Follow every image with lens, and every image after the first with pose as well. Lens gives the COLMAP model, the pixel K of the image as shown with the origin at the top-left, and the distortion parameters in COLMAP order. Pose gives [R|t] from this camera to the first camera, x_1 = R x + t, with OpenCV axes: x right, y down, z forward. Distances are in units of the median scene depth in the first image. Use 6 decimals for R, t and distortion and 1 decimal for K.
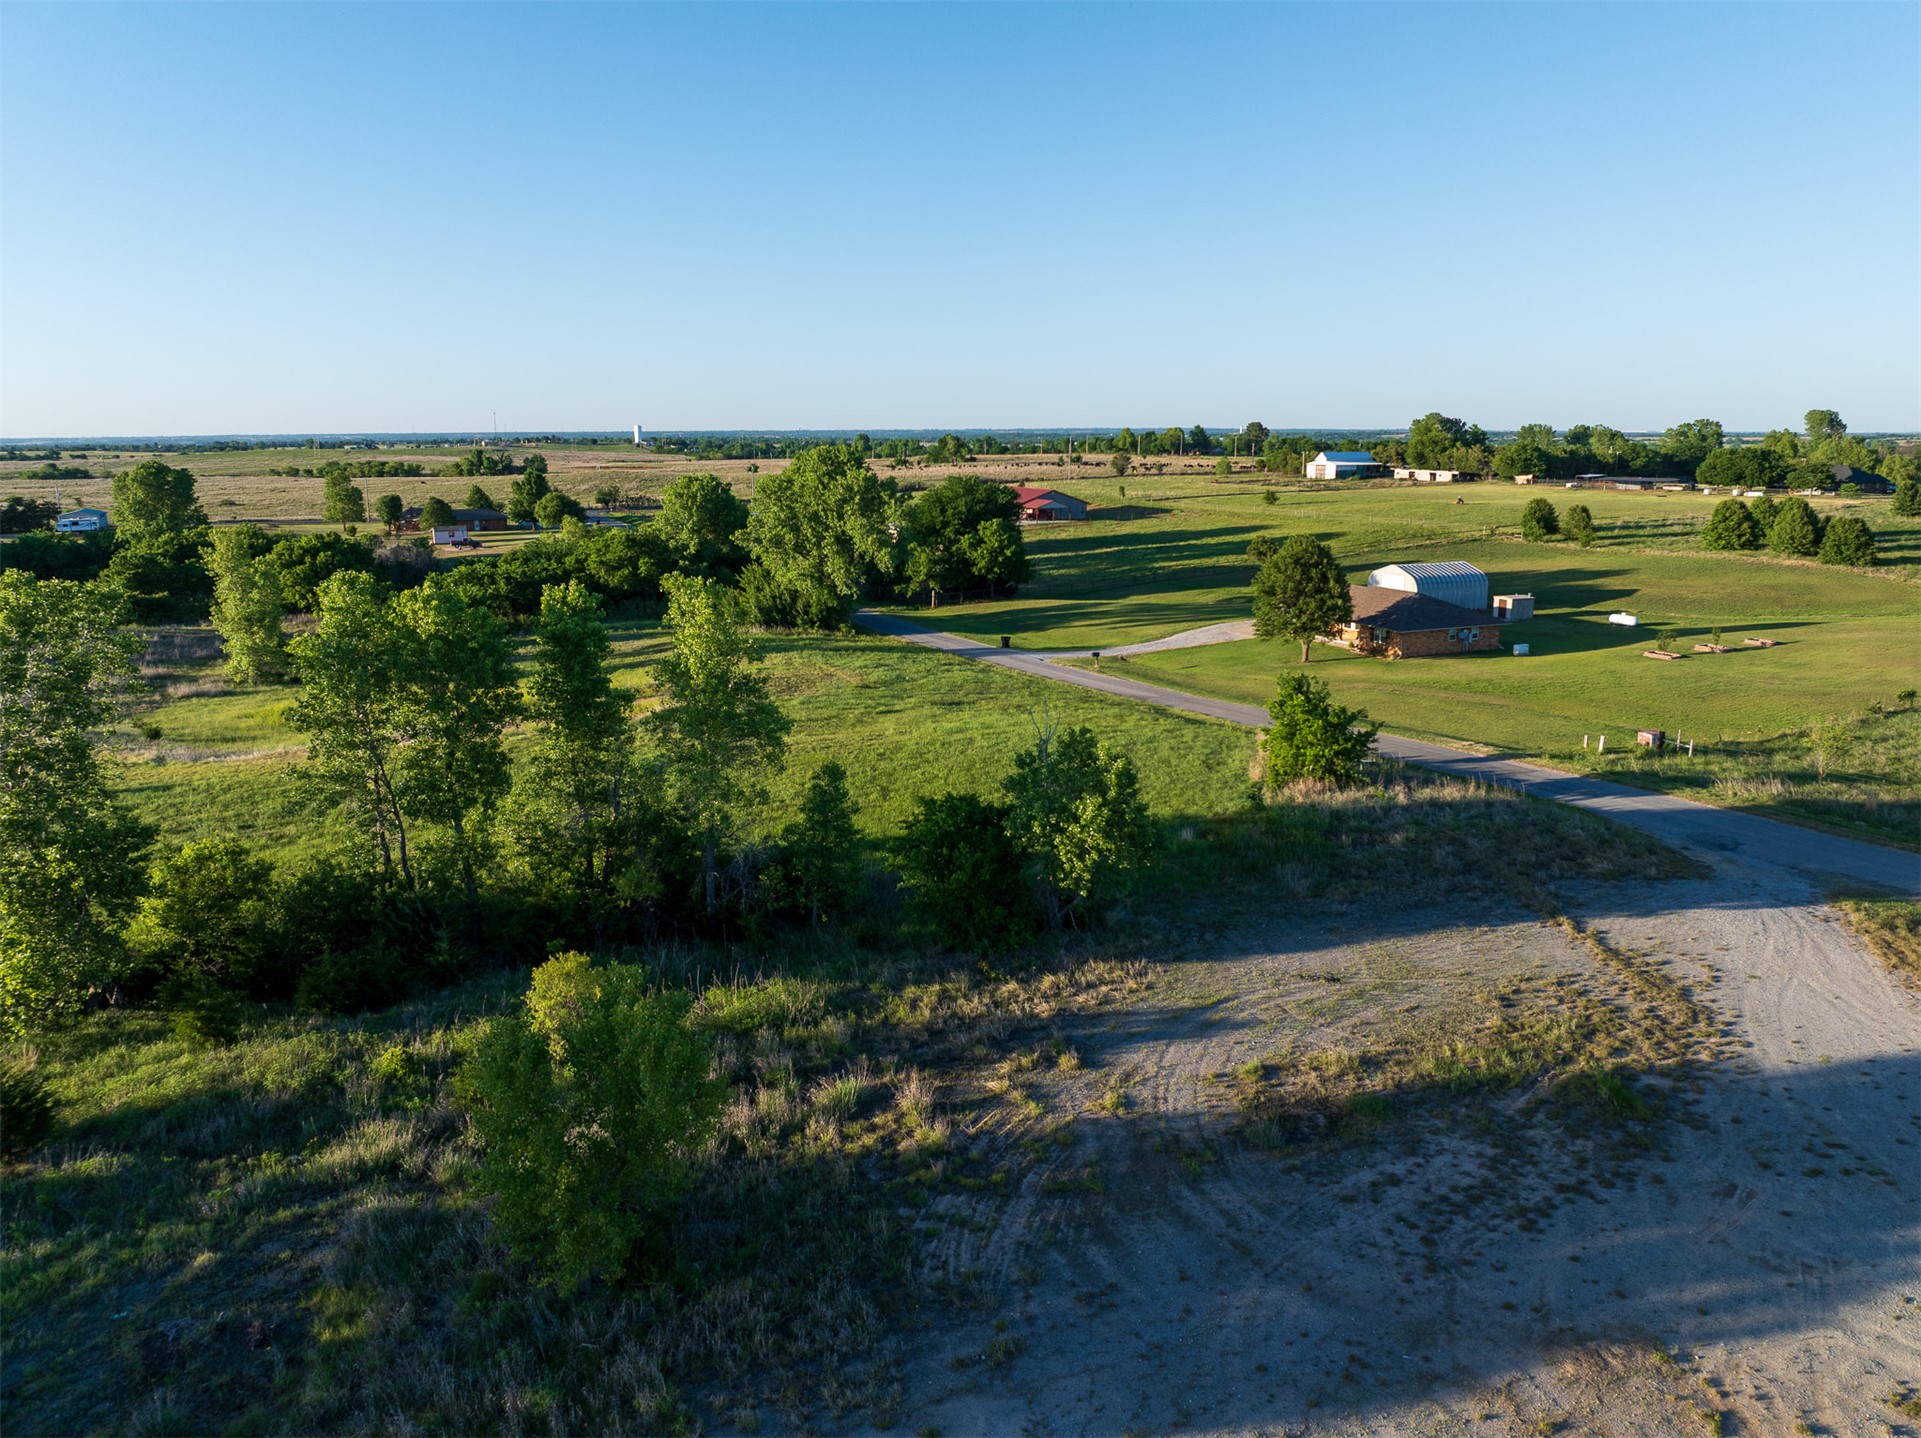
lens RADIAL K [[1351.1, 0, 960.2], [0, 1351.1, 716.1], [0, 0, 1]] dist [-0.033918, -0.009206]
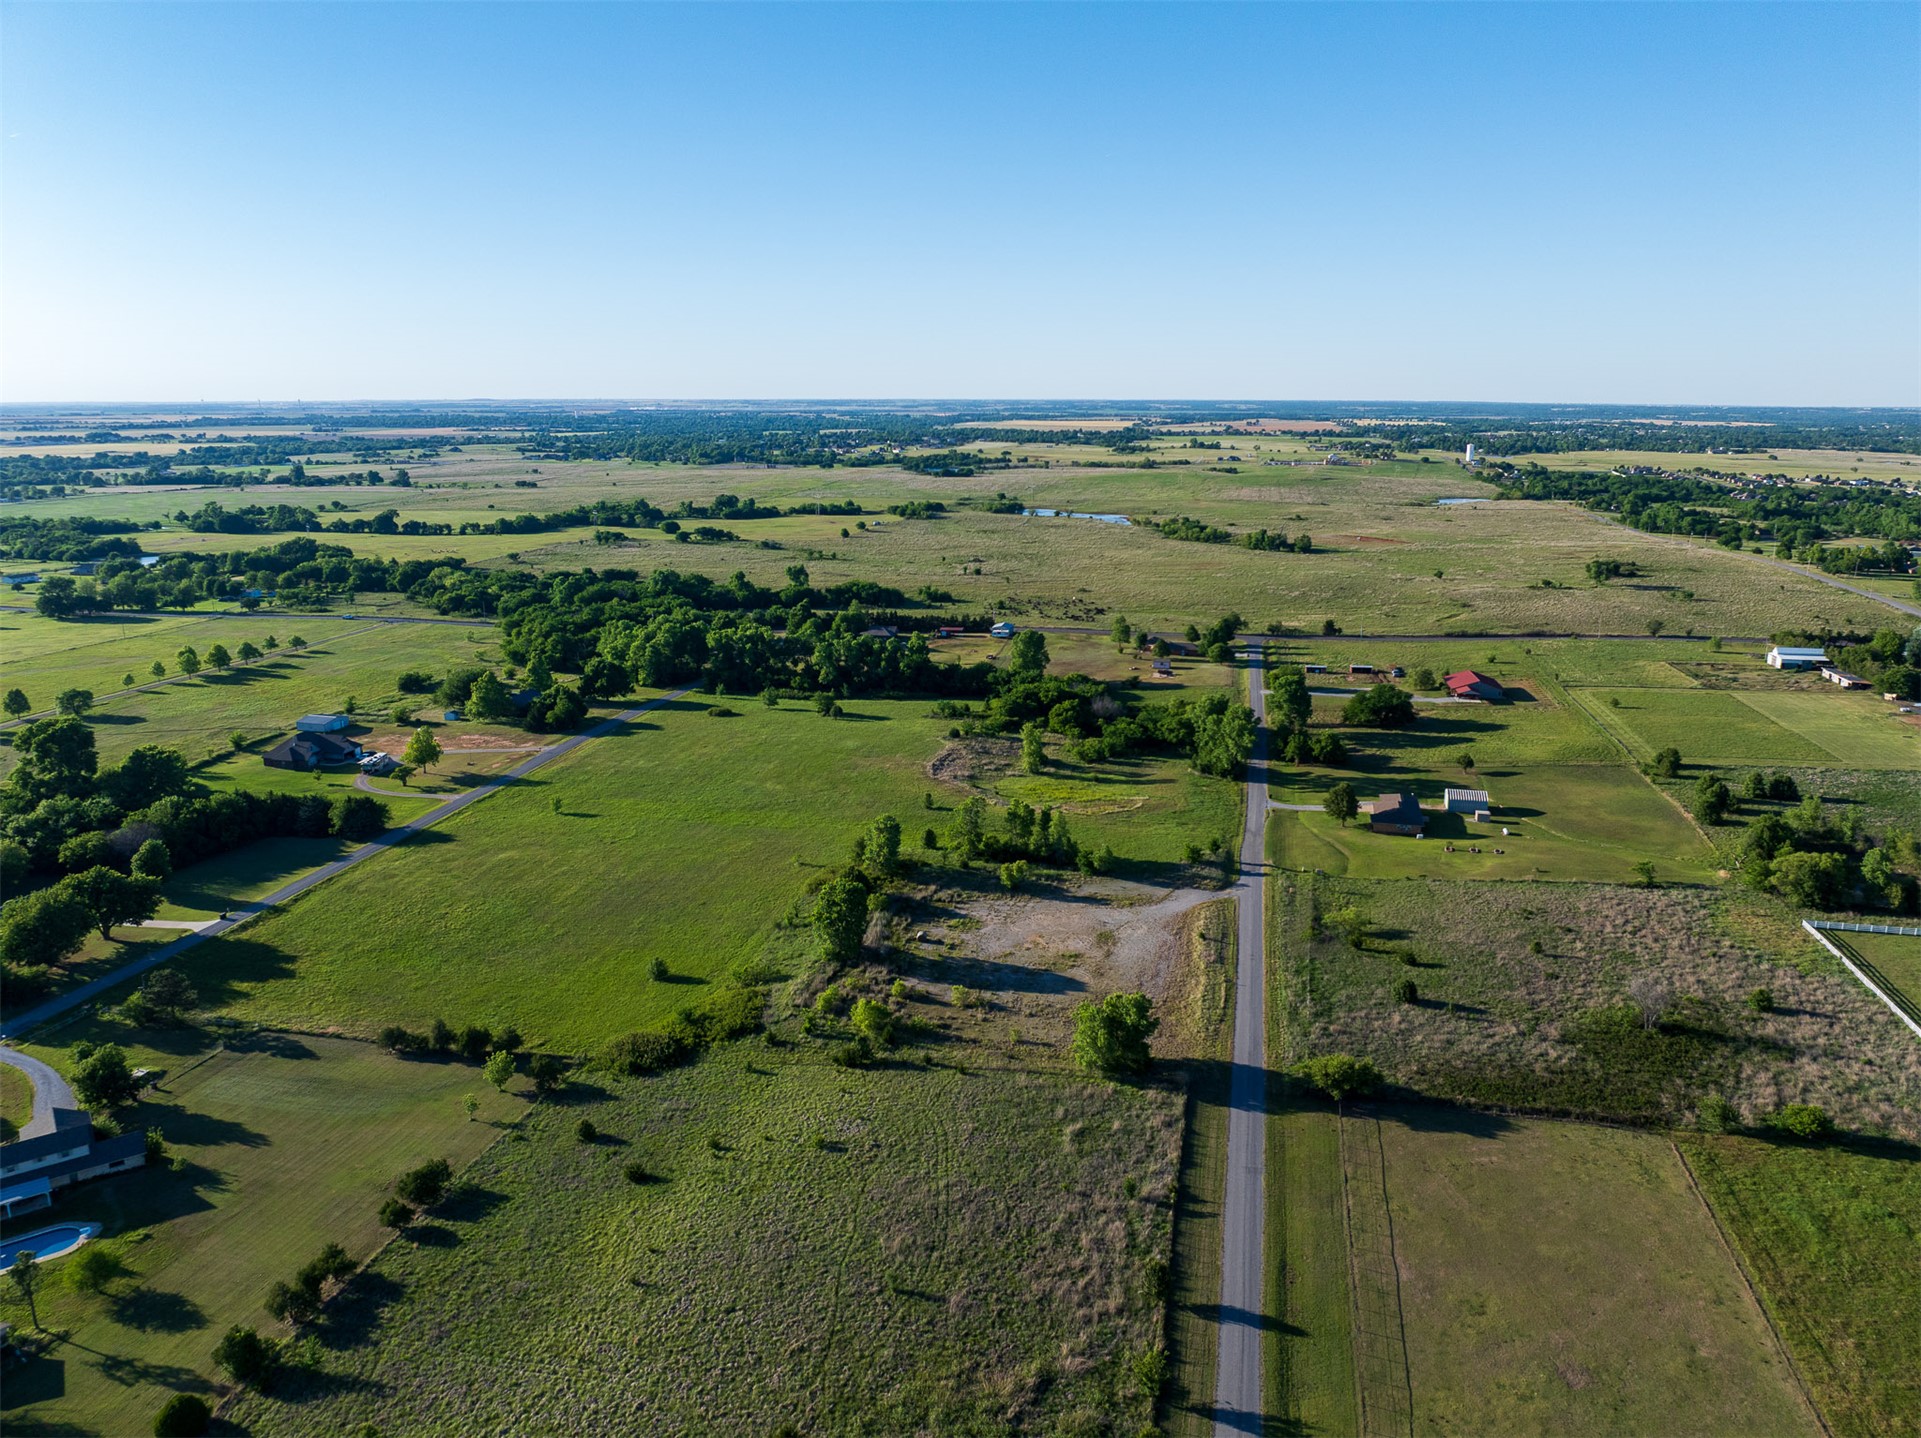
lens RADIAL K [[1351.1, 0, 962.8], [0, 1351.1, 703.1], [0, 0, 1]] dist [-0.033918, -0.009206]
pose [[0.810678, 0.134799, -0.569764, 0.837926], [-0.125487, 0.990525, 0.055799, -0.249897], [0.571887, 0.026263, 0.819912, -1.263177]]
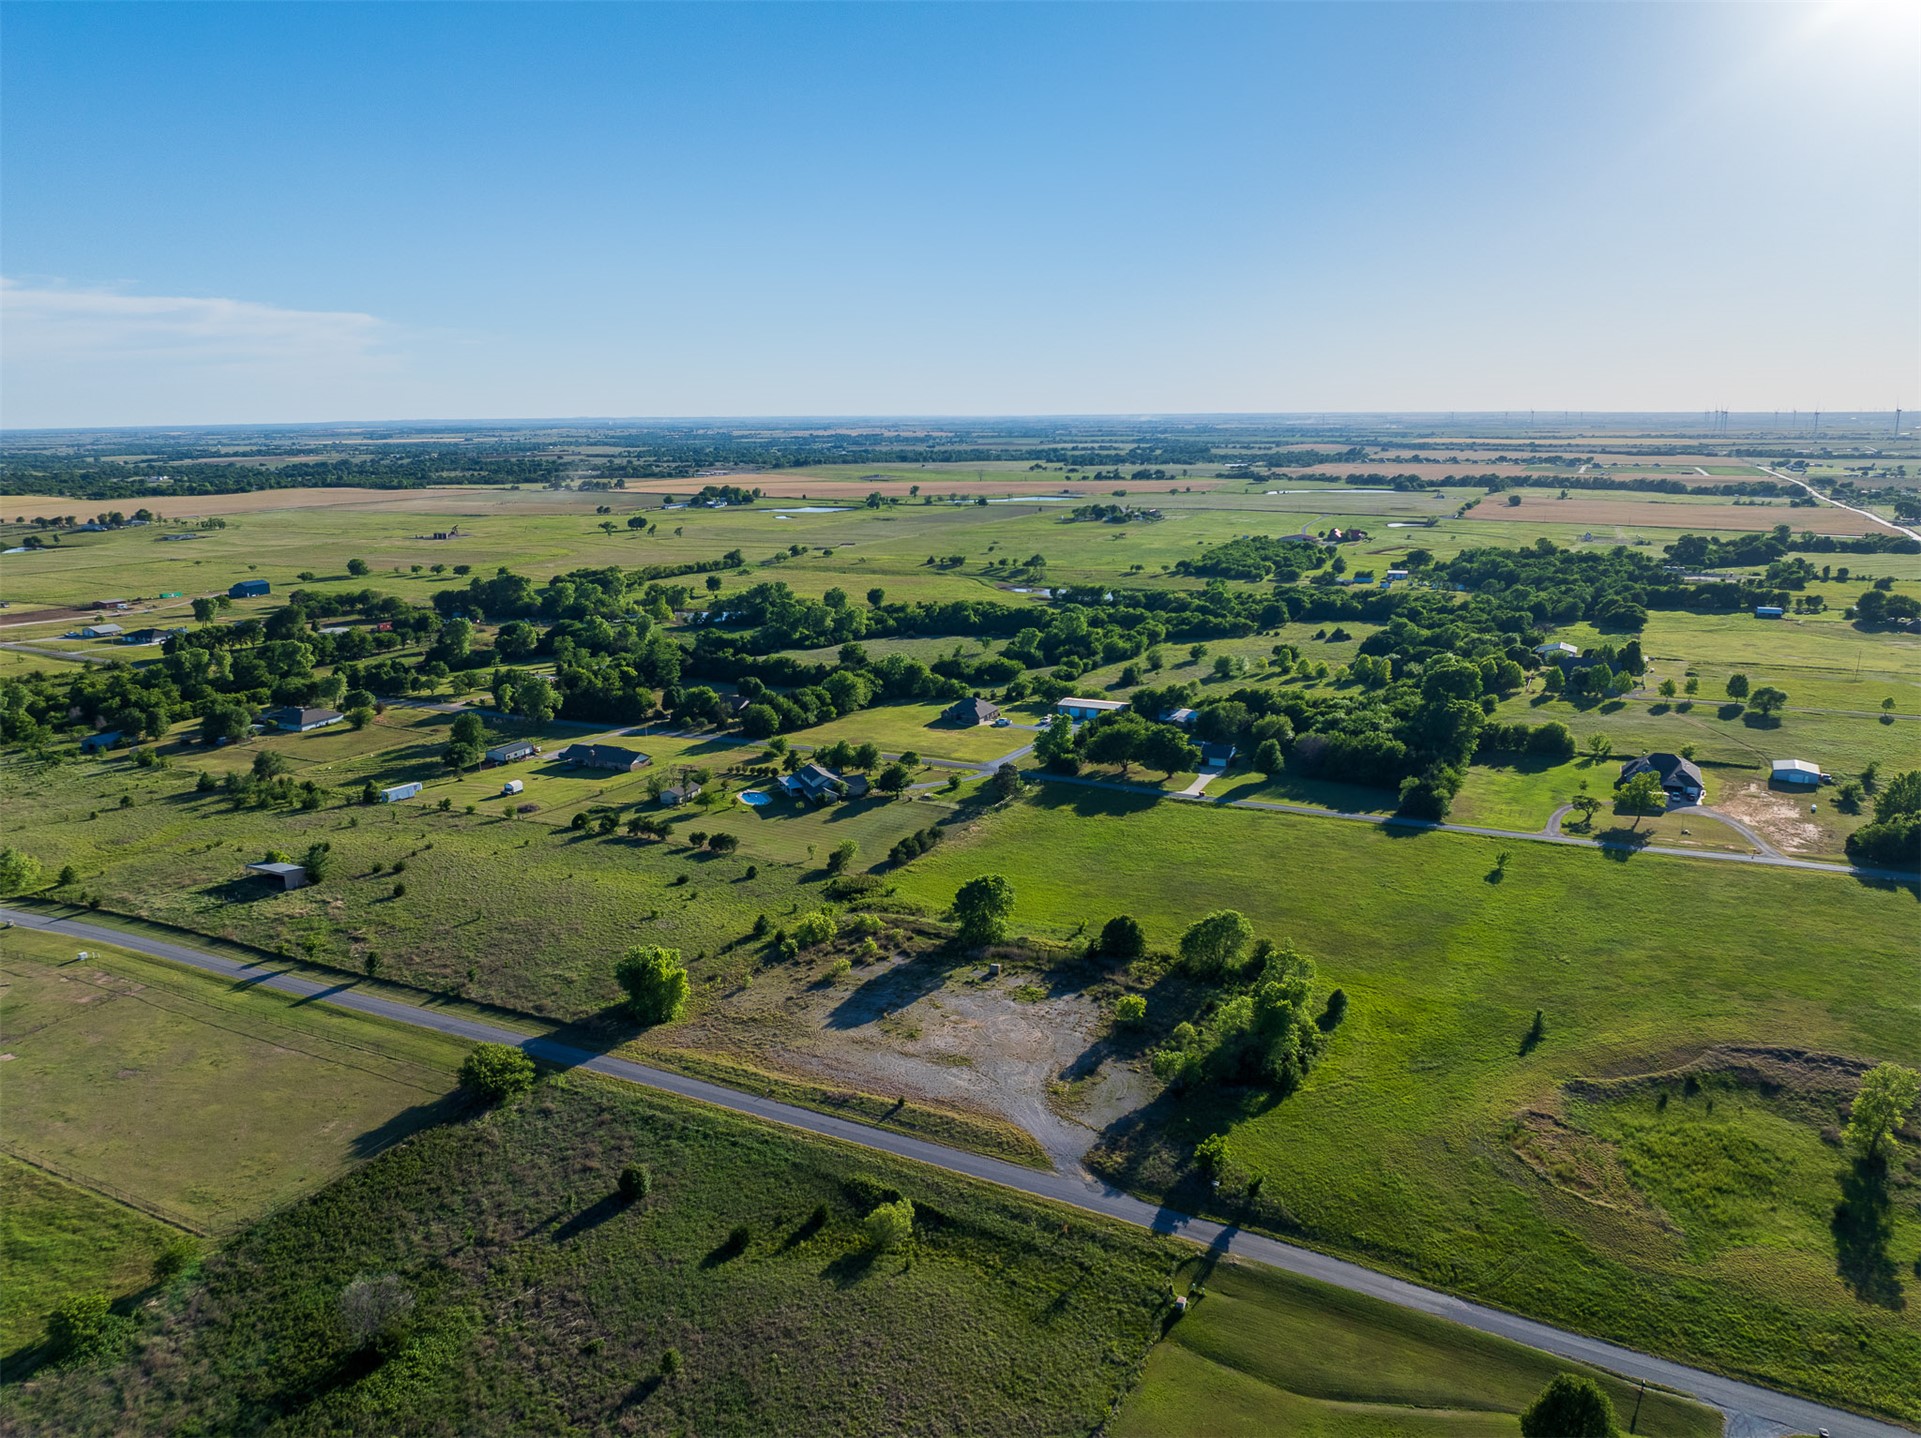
lens RADIAL K [[1351.1, 0, 957.1], [0, 1351.1, 722.8], [0, 0, 1]] dist [-0.033918, -0.009206]
pose [[-0.758434, 0.157379, -0.632464, 0.877854], [-0.124711, 0.917434, 0.377839, -0.687802], [0.639707, 0.365441, -0.676186, 0.837546]]
